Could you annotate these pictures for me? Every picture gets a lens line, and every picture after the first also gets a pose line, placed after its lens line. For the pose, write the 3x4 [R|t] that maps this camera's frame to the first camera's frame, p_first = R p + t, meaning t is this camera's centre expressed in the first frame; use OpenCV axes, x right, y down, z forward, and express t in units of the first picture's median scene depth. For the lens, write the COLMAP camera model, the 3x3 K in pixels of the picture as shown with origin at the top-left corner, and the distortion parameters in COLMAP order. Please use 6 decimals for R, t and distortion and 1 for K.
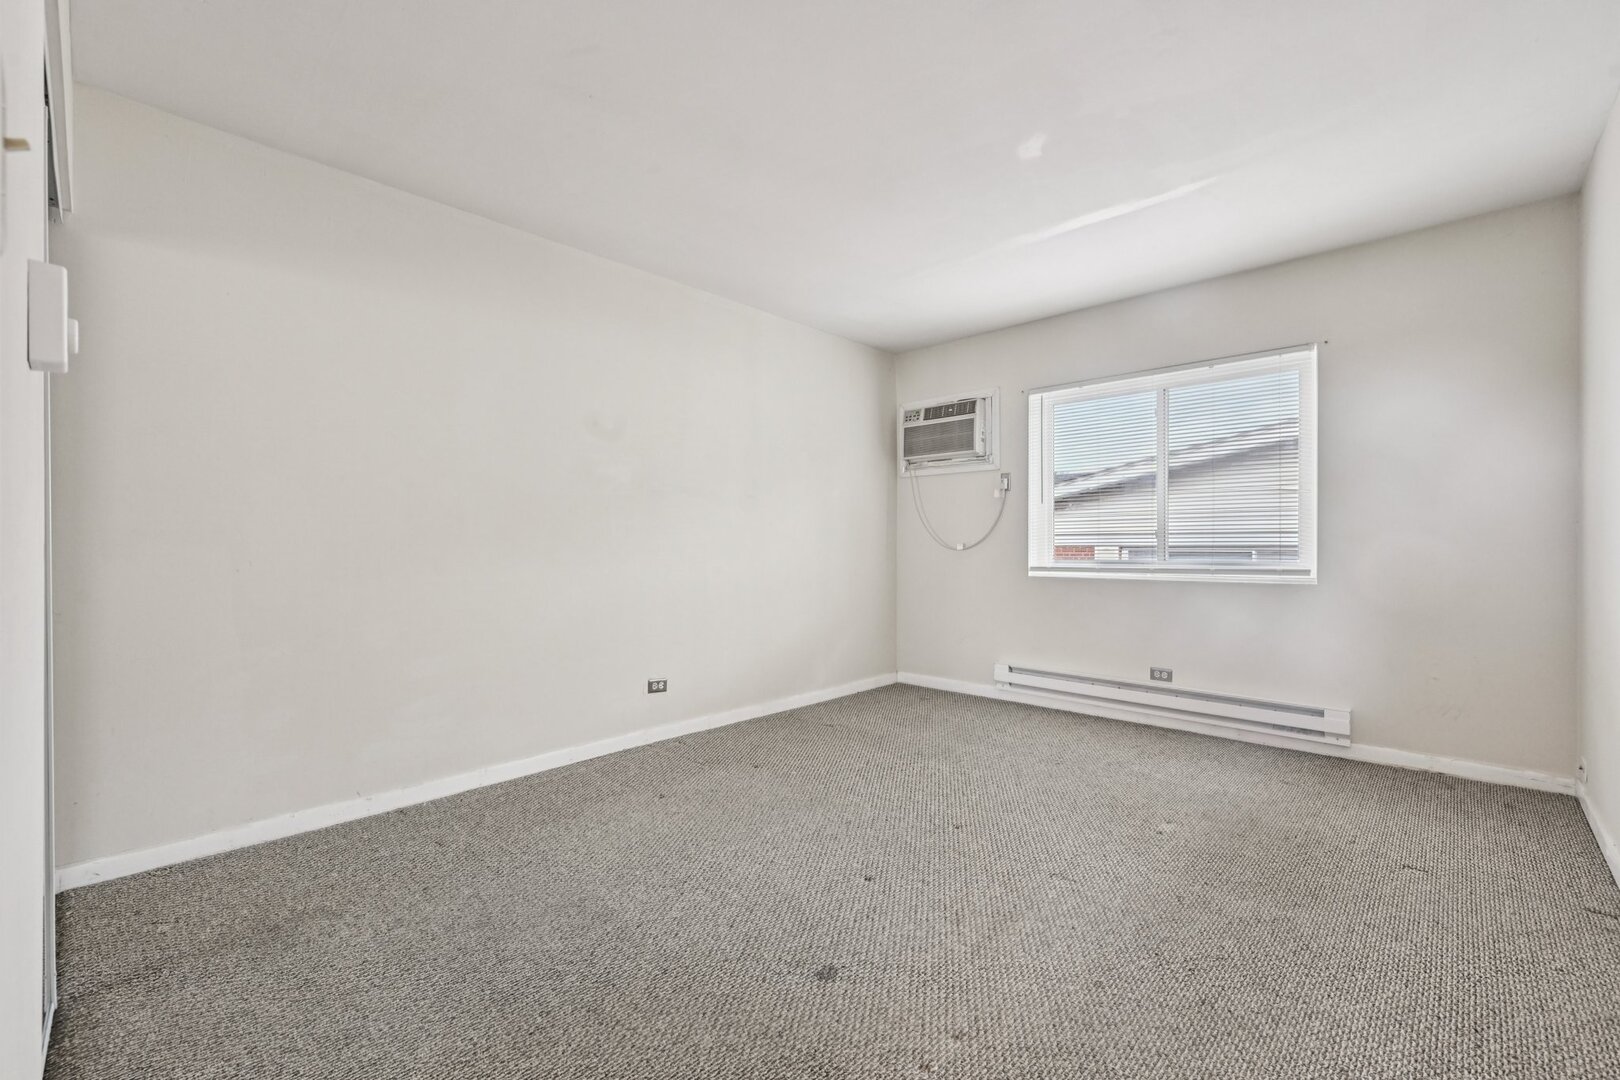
lens RADIAL K [[699.6, 0, 812.5], [0, 699.6, 534.3], [0, 0, 1]] dist [0.001870, 0.000119]
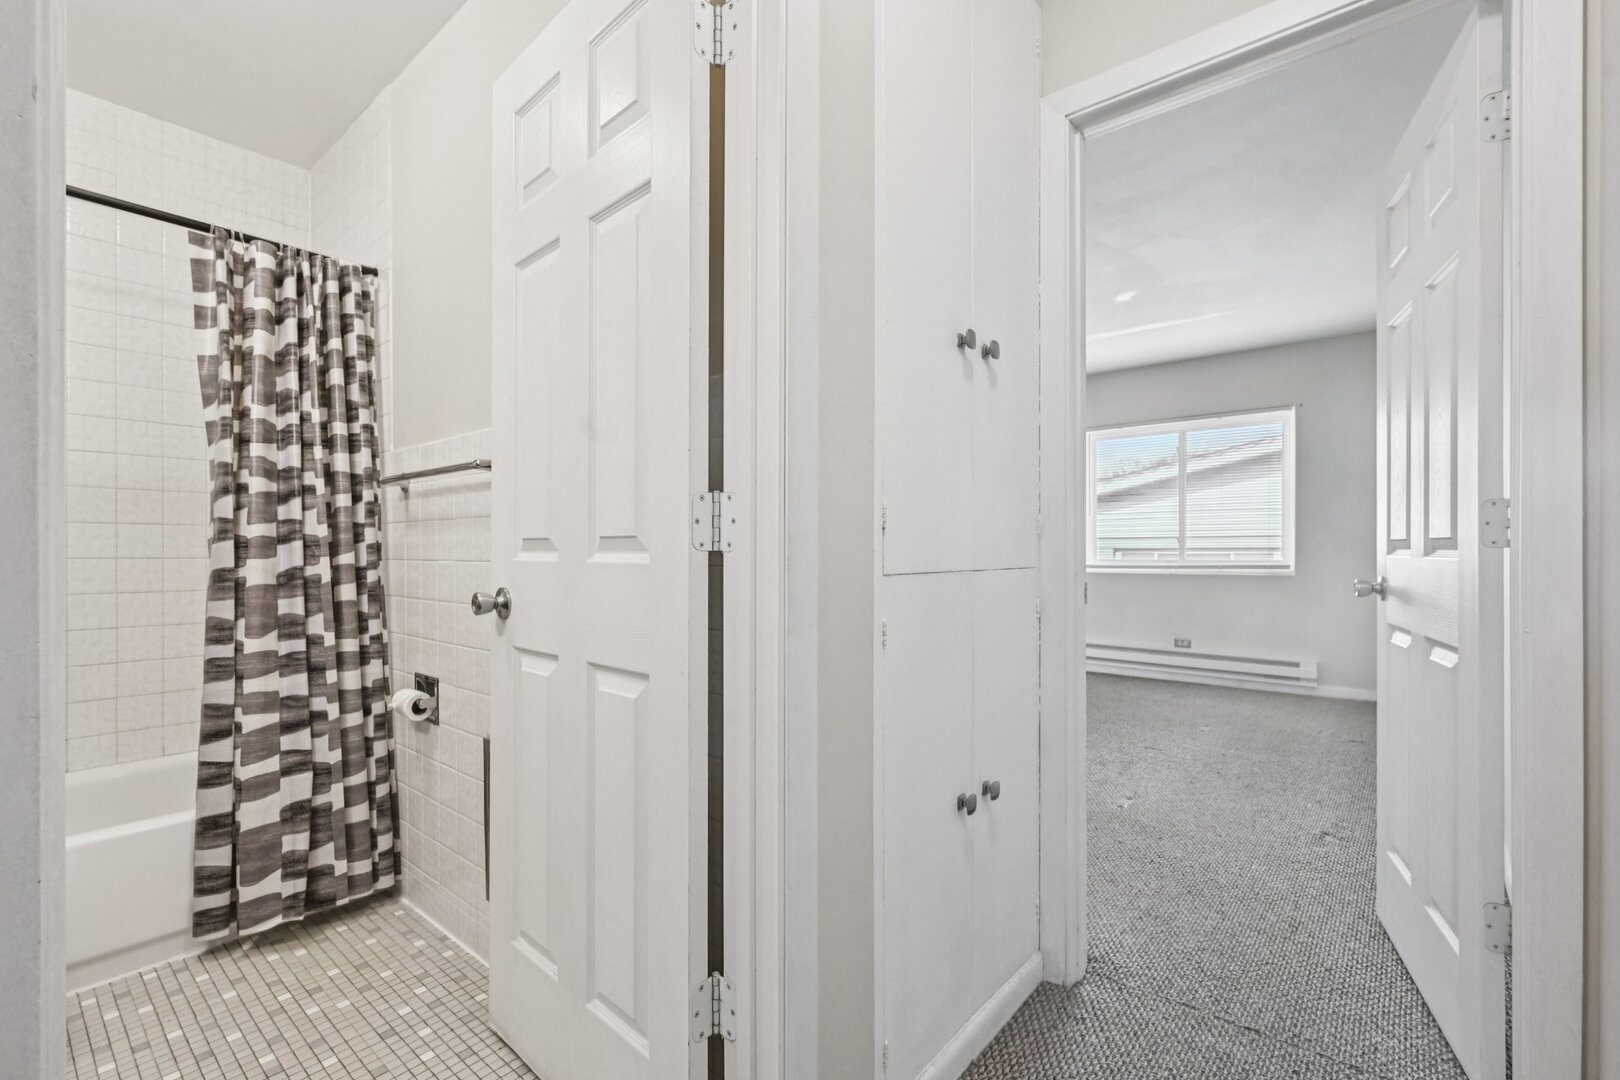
lens RADIAL K [[734.0, 0, 801.9], [0, 734.0, 547.3], [0, 0, 1]] dist [-0.001406, -0.000749]
pose [[0.998801, -0.006916, 0.048462, -0.331153], [0.006318, 0.999902, 0.012480, -0.009321], [-0.048544, -0.012159, 0.998747, -0.413413]]
